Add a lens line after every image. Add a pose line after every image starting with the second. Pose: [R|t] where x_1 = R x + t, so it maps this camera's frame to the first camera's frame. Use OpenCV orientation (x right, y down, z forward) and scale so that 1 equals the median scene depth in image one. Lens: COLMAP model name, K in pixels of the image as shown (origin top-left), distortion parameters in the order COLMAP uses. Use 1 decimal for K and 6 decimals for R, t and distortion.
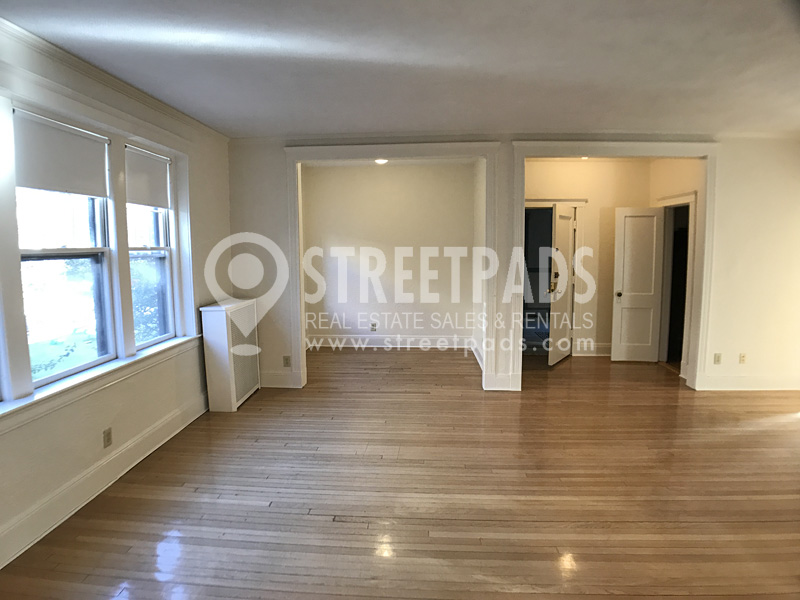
lens RADIAL K [[463.0, 0, 386.6], [0, 463.0, 291.7], [0, 0, 1]] dist [-0.064633, 0.003173]
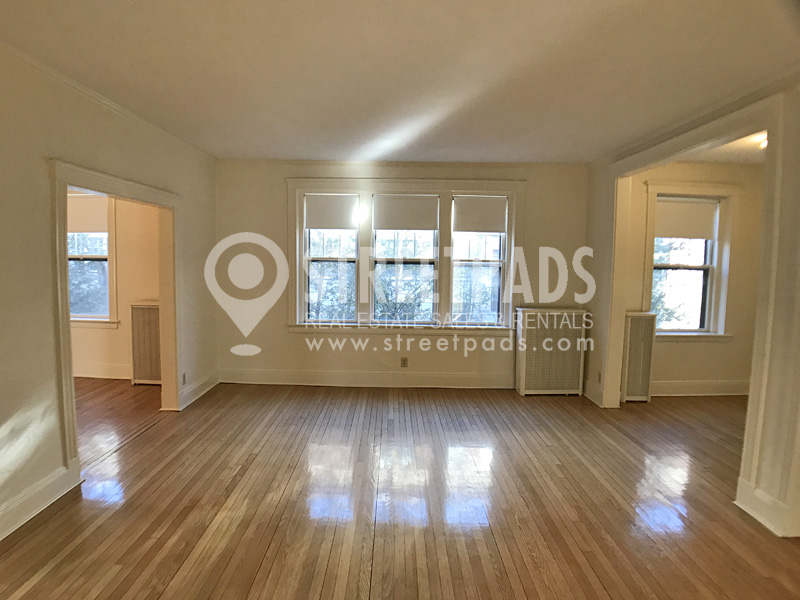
lens RADIAL K [[459.1, 0, 400.0], [0, 459.1, 300.0], [0, 0, 1]] dist [-0.001856, 0.000552]
pose [[0.096632, 0.100155, -0.990268, 1.144893], [-0.122410, 0.988567, 0.088038, -0.083468], [0.987764, 0.112712, 0.107788, 0.710690]]
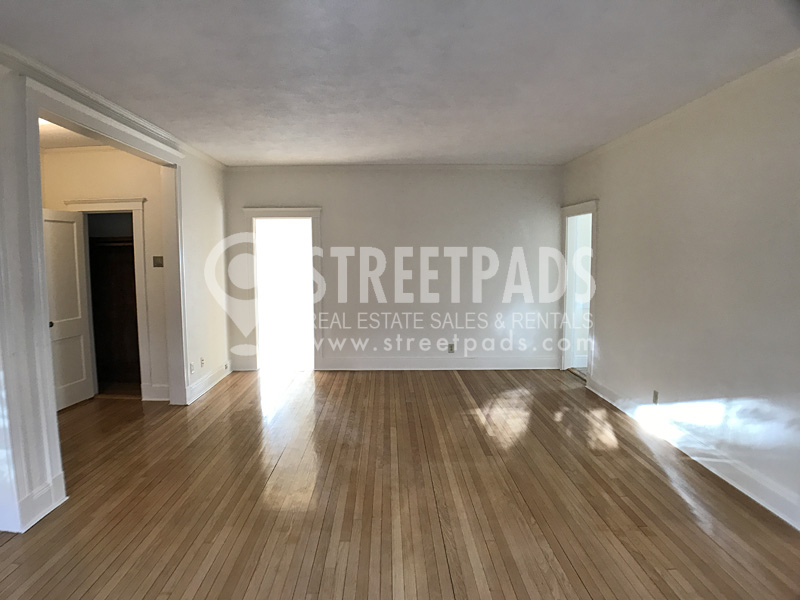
lens RADIAL K [[463.0, 0, 386.6], [0, 463.0, 291.7], [0, 0, 1]] dist [-0.064633, 0.003173]
pose [[-0.078673, -0.072152, 0.994286, -0.451863], [0.104065, 0.991334, 0.080172, -0.087811], [-0.991454, 0.109778, -0.070482, 0.912617]]
